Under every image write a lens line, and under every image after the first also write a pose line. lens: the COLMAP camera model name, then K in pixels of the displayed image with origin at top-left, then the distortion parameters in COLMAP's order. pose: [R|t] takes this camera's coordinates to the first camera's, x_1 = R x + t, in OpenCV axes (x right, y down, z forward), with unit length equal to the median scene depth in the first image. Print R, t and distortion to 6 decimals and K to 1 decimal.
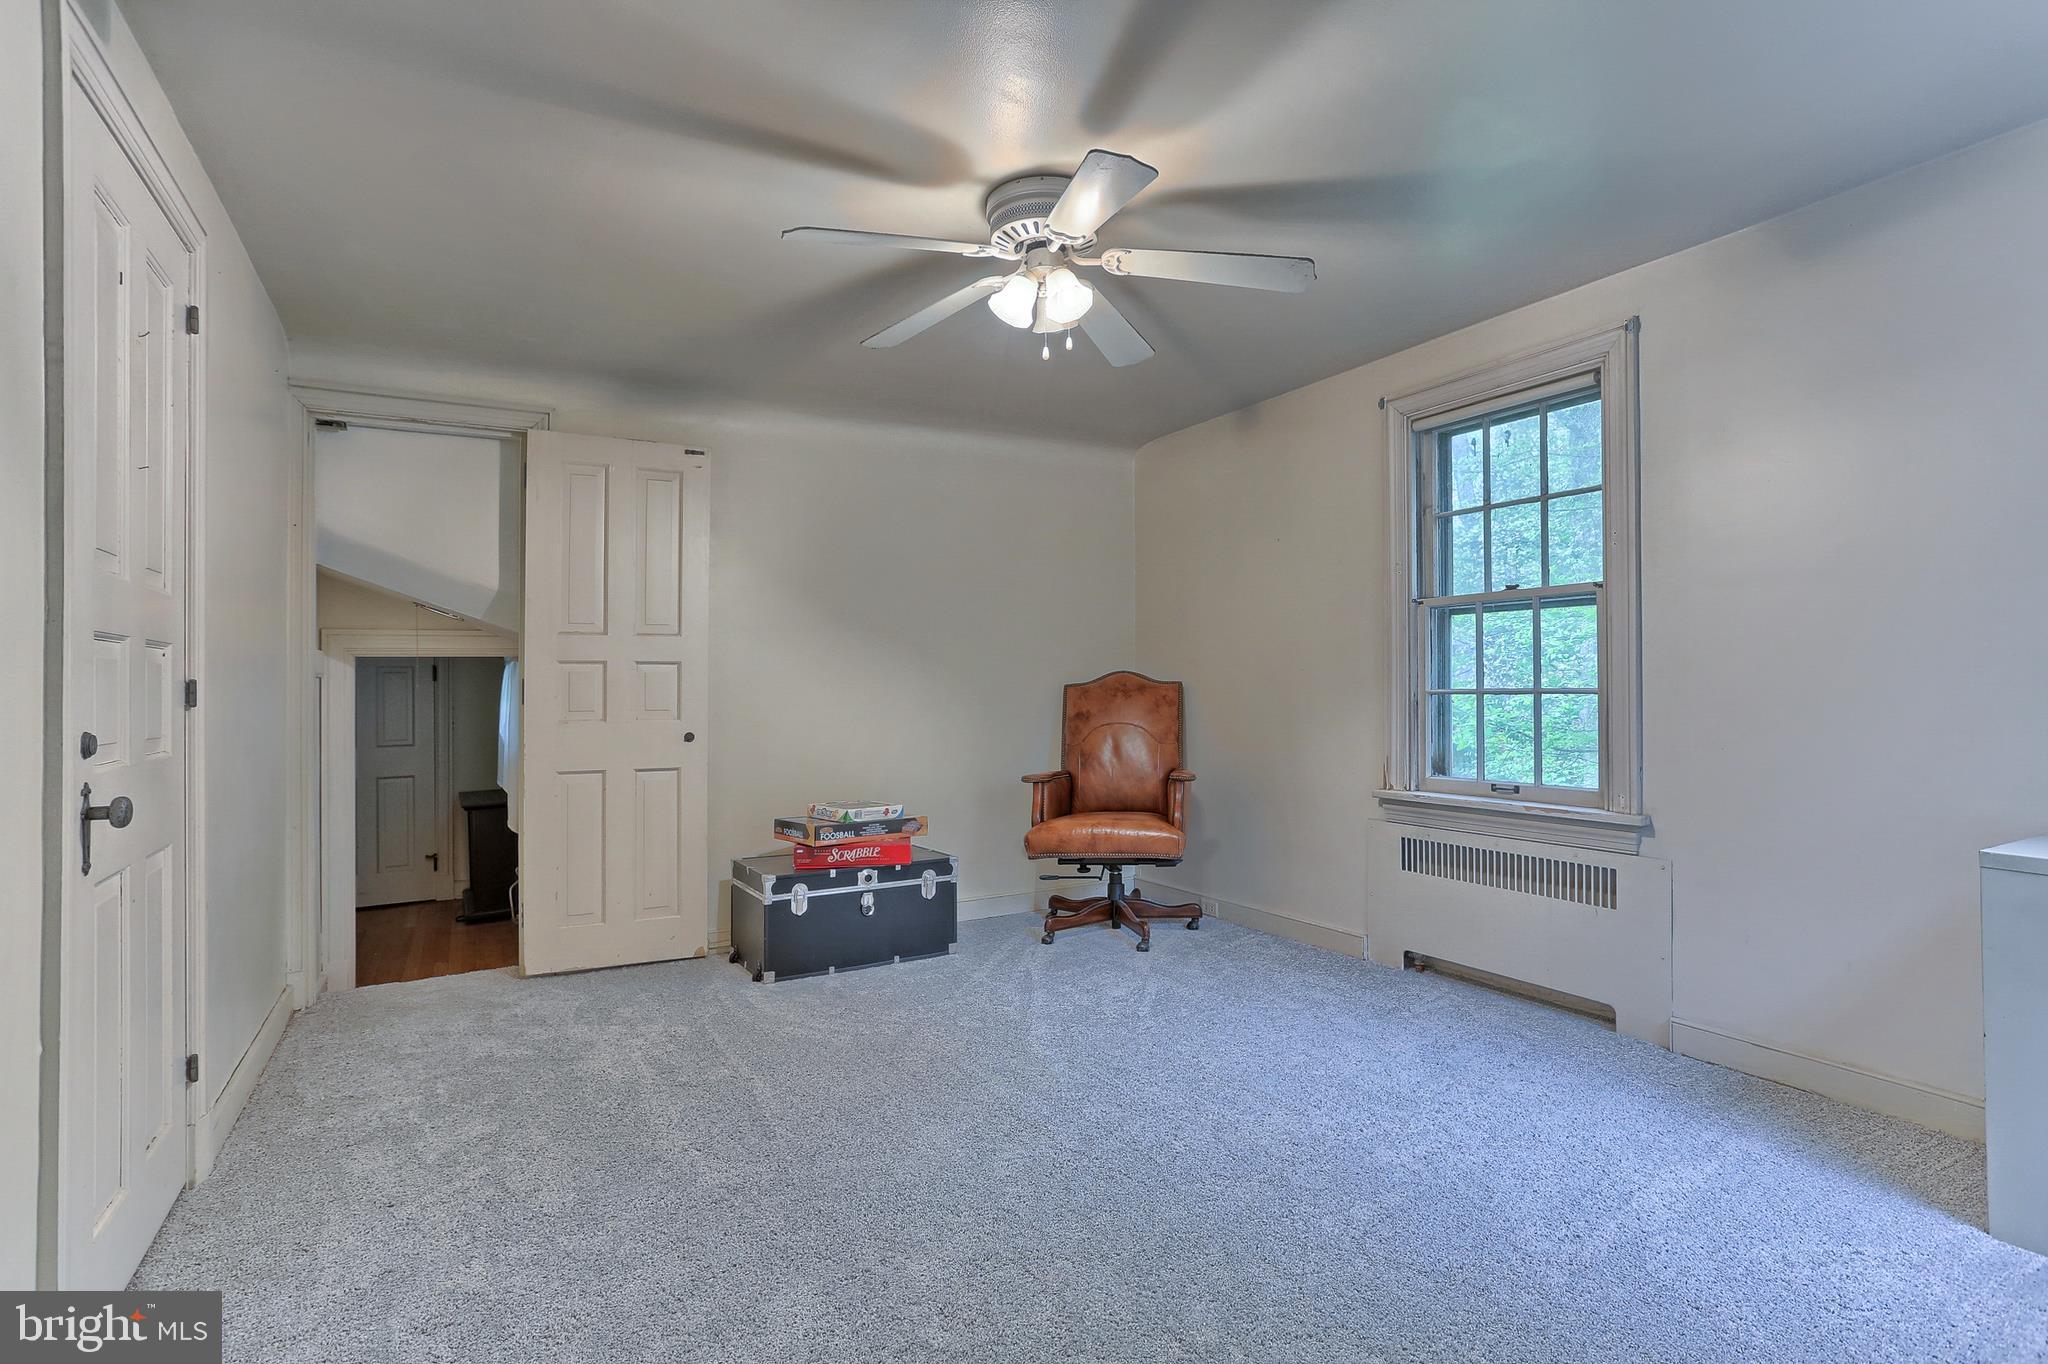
lens RADIAL K [[989.3, 0, 1024.3], [0, 989.3, 672.0], [0, 0, 1]] dist [-0.002734, -0.000153]
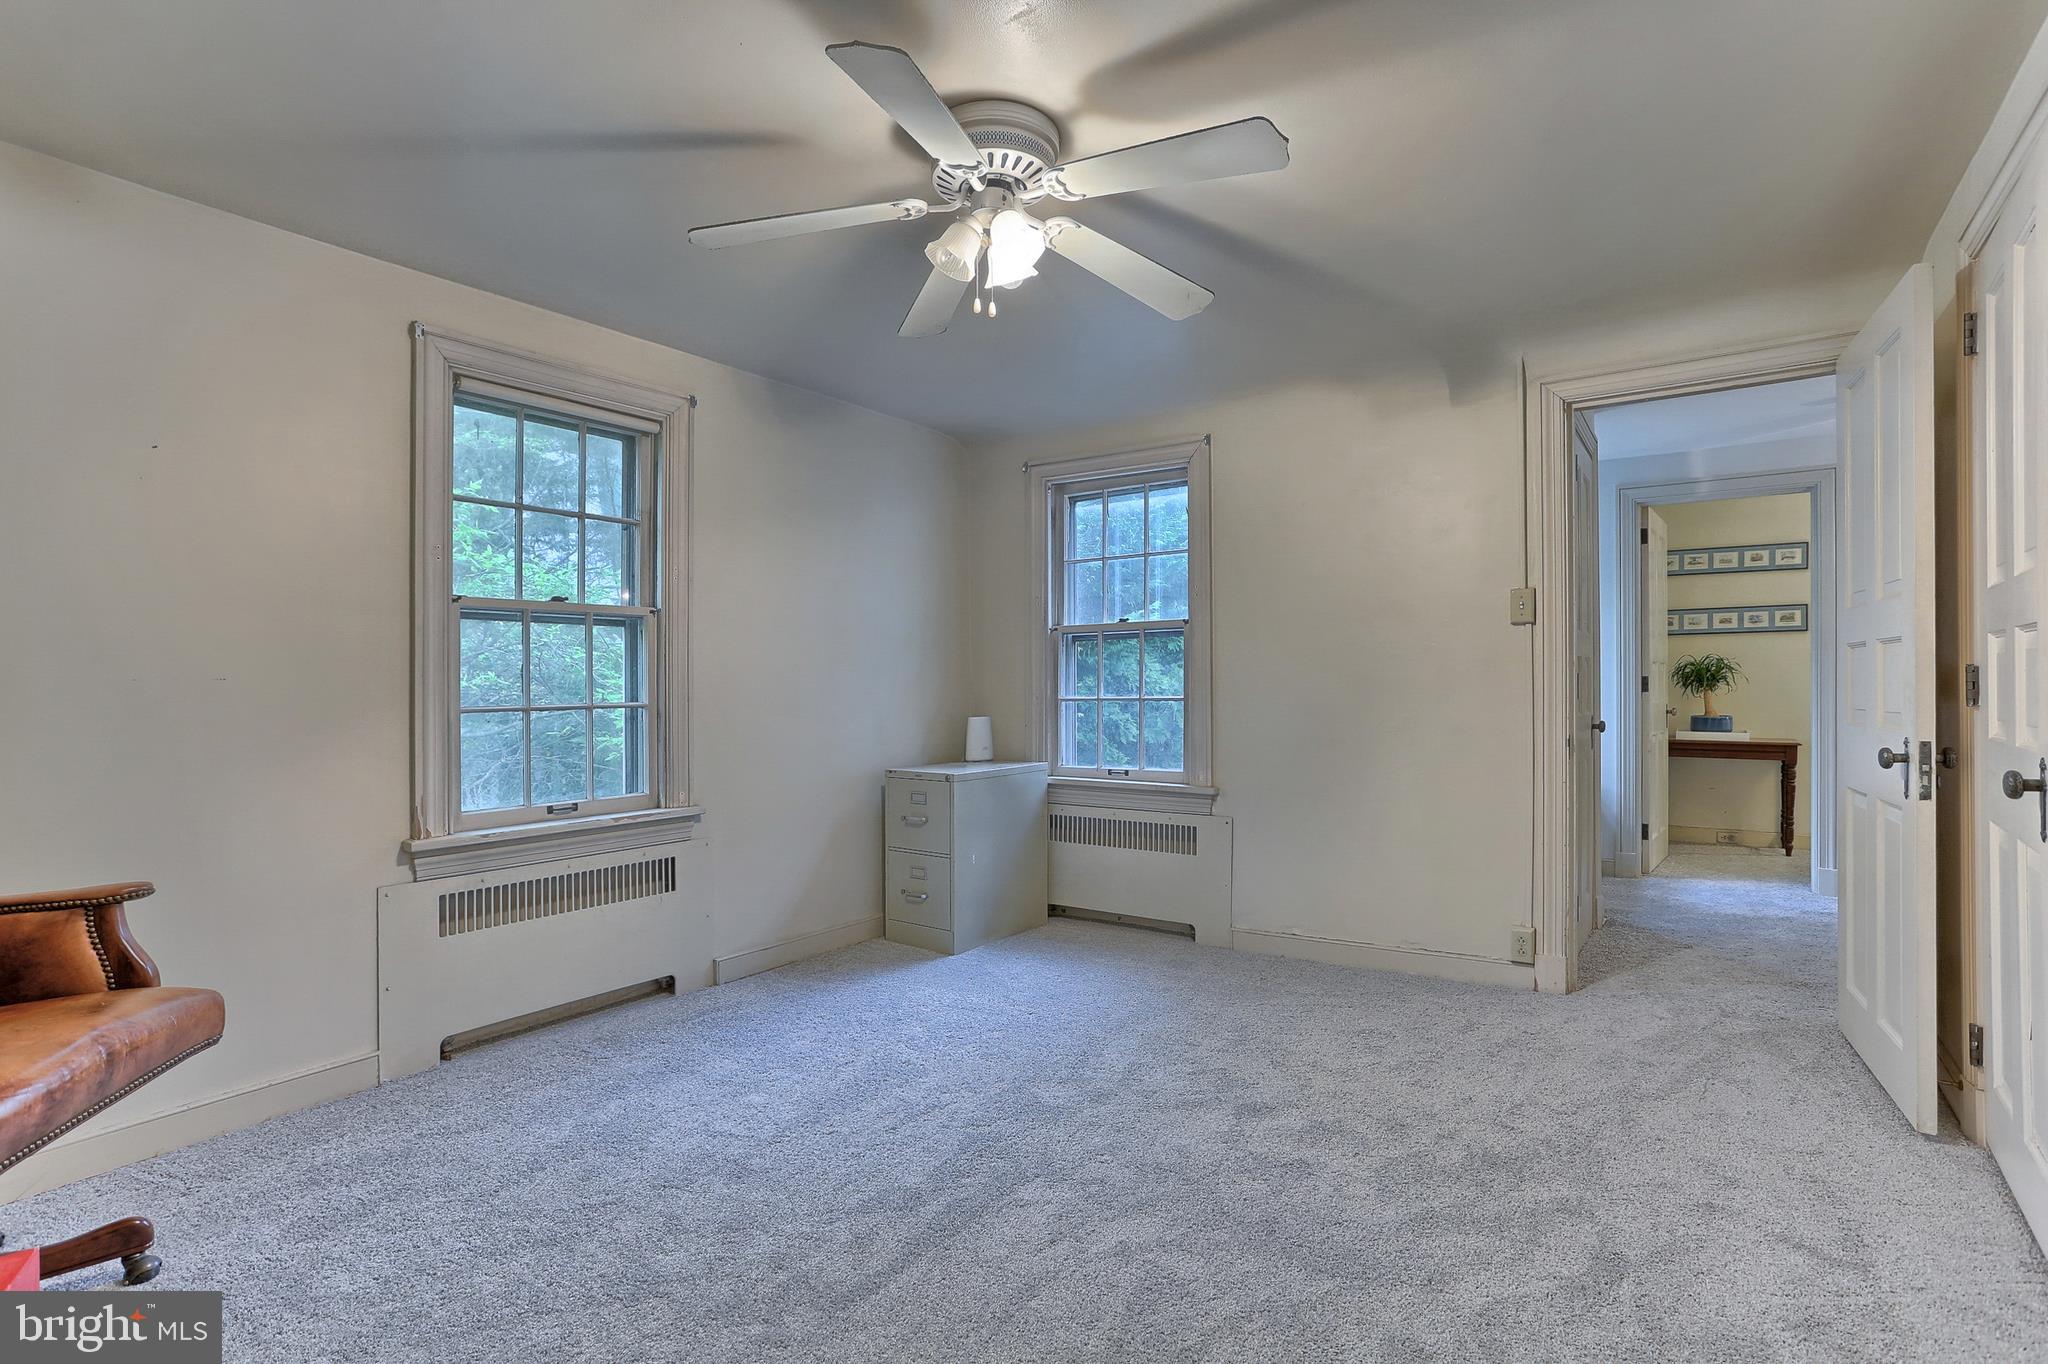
lens RADIAL K [[989.3, 0, 1025.8], [0, 989.3, 691.1], [0, 0, 1]] dist [-0.002734, -0.000153]
pose [[-0.408098, 0.005498, 0.912921, -0.582295], [-0.000921, 0.999979, -0.006433, 0.009768], [-0.912937, -0.003466, -0.408085, 0.996142]]
